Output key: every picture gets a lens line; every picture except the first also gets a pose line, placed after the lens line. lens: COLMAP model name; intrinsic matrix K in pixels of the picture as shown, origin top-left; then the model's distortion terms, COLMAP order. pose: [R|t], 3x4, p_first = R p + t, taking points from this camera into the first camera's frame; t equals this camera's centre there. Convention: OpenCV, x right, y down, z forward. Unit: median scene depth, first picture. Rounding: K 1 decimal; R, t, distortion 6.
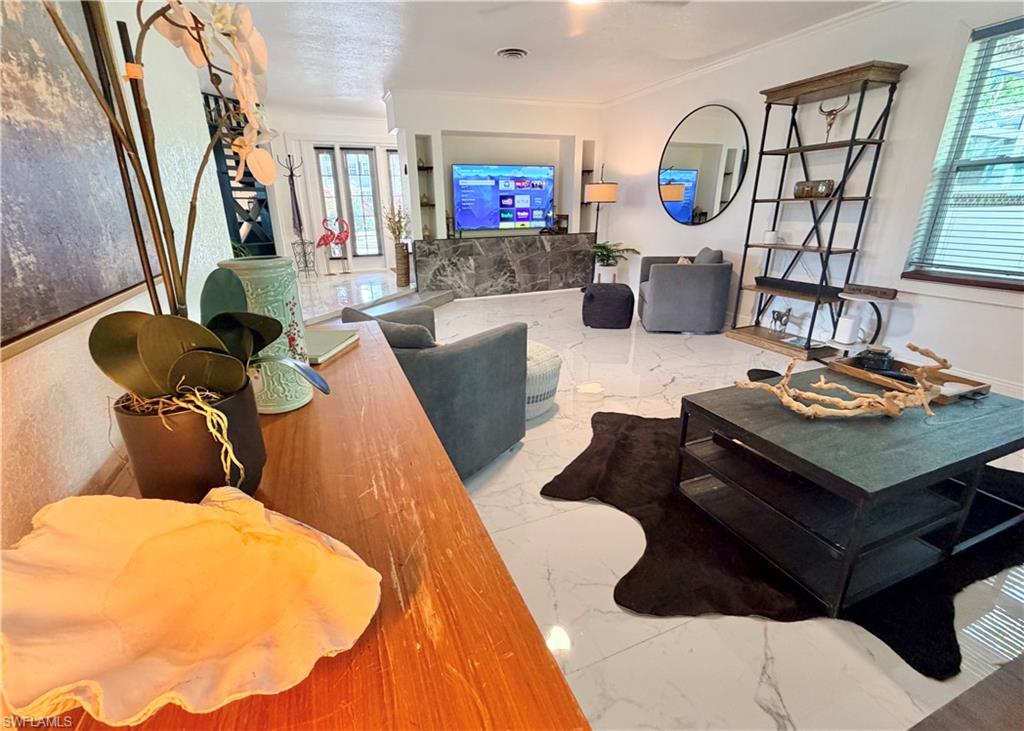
lens RADIAL K [[437.8, 0, 487.6], [0, 437.8, 350.8], [0, 0, 1]] dist [-0.003624, 0.000205]
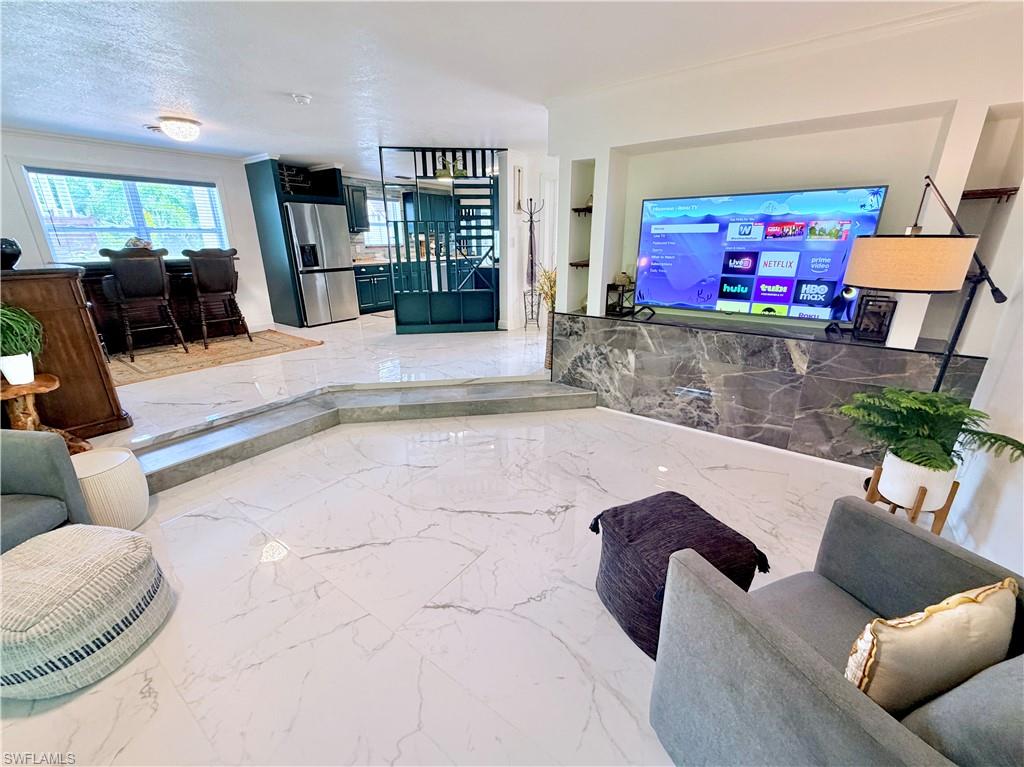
lens RADIAL K [[417.0, 0, 513.5], [0, 417.0, 384.3], [0, 0, 1]] dist [-0.001675, 0.000767]
pose [[0.543606, 0.284238, -0.789748, 0.334688], [-0.269388, 0.950220, 0.156565, -0.207459], [0.794936, 0.127639, 0.593115, 0.503989]]
